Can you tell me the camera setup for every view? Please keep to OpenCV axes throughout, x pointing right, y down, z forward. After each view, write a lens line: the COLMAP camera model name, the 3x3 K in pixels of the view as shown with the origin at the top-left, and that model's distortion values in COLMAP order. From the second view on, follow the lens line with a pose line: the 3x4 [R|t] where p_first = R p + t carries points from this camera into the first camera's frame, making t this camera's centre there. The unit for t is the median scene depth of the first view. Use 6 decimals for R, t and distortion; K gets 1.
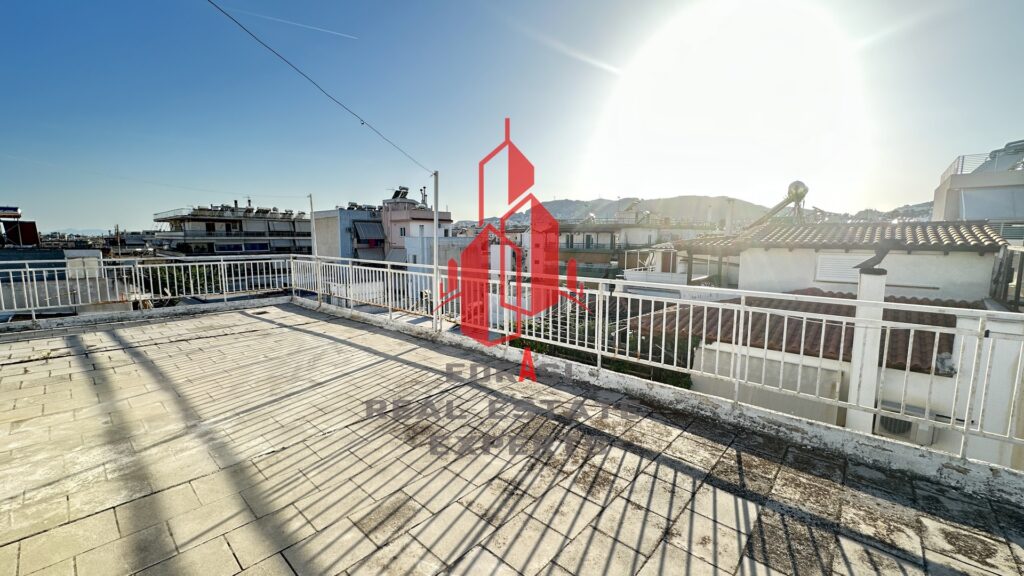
lens RADIAL K [[407.5, 0, 513.4], [0, 407.5, 287.2], [0, 0, 1]] dist [-0.000589, -0.000350]
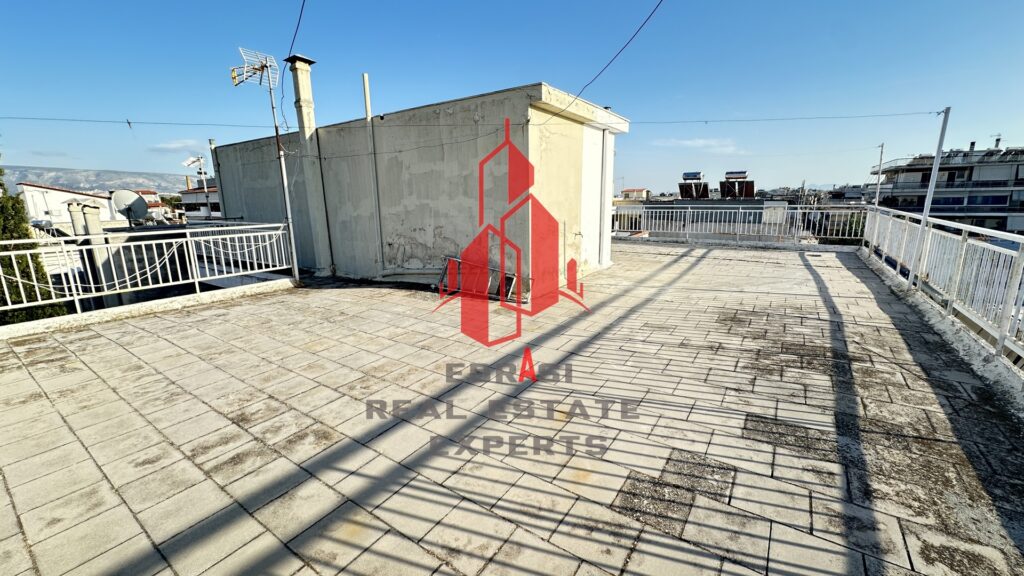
lens RADIAL K [[407.5, 0, 513.7], [0, 407.5, 286.1], [0, 0, 1]] dist [-0.000589, -0.000350]
pose [[0.127172, 0.207963, -0.969834, 1.021825], [-0.101466, 0.975371, 0.195846, 0.020435], [0.986677, 0.073499, 0.145141, -0.021246]]
